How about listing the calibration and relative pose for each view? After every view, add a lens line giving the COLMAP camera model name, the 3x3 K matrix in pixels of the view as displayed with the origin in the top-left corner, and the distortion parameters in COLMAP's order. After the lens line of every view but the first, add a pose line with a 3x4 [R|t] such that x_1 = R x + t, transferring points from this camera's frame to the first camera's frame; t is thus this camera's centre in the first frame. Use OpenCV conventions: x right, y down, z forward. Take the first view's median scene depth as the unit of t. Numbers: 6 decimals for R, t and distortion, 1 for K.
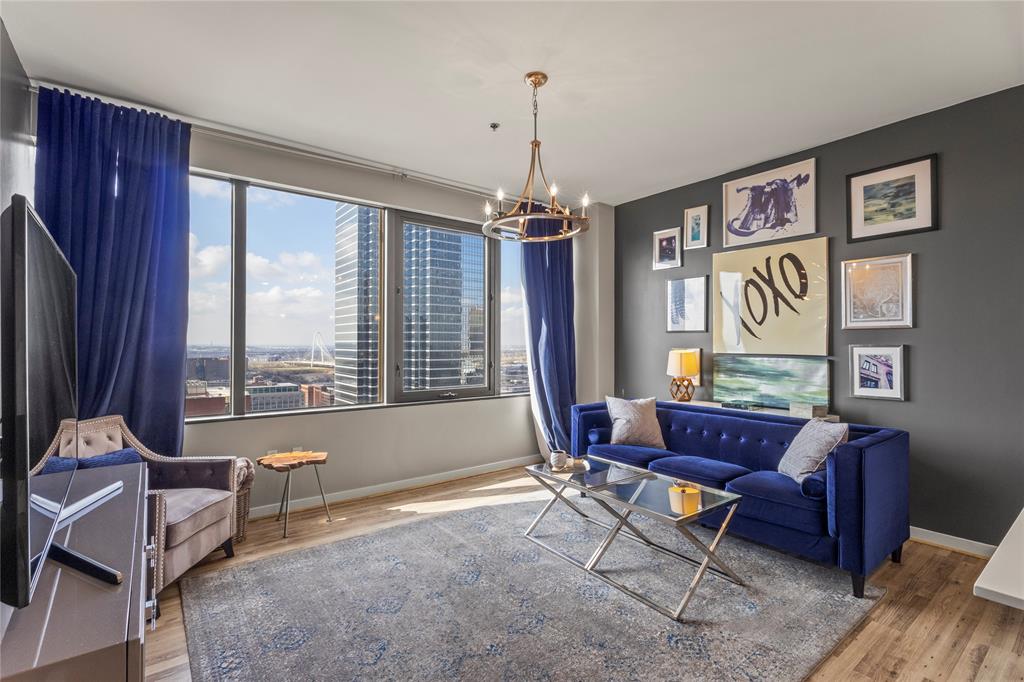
lens RADIAL K [[479.5, 0, 512.6], [0, 479.5, 340.1], [0, 0, 1]] dist [0.003850, 0.001261]
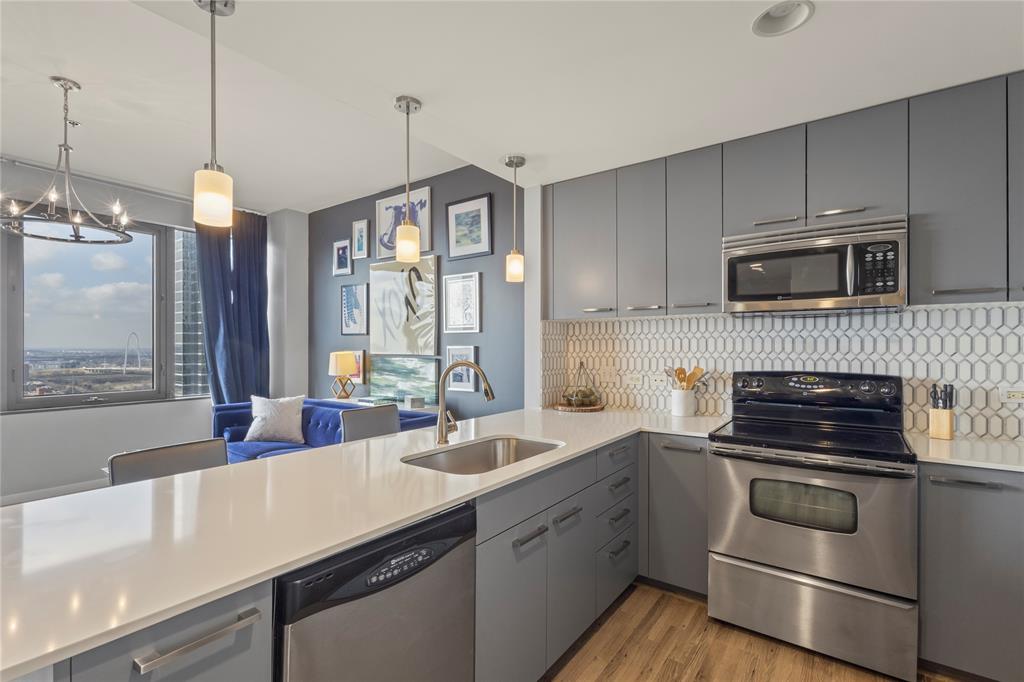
lens RADIAL K [[479.5, 0, 513.0], [0, 479.5, 342.8], [0, 0, 1]] dist [0.003850, 0.001261]
pose [[0.960339, 0.000977, 0.278835, 0.440634], [-0.001217, 0.999999, 0.000687, 0.000234], [-0.278834, -0.000999, 0.960339, -0.157047]]
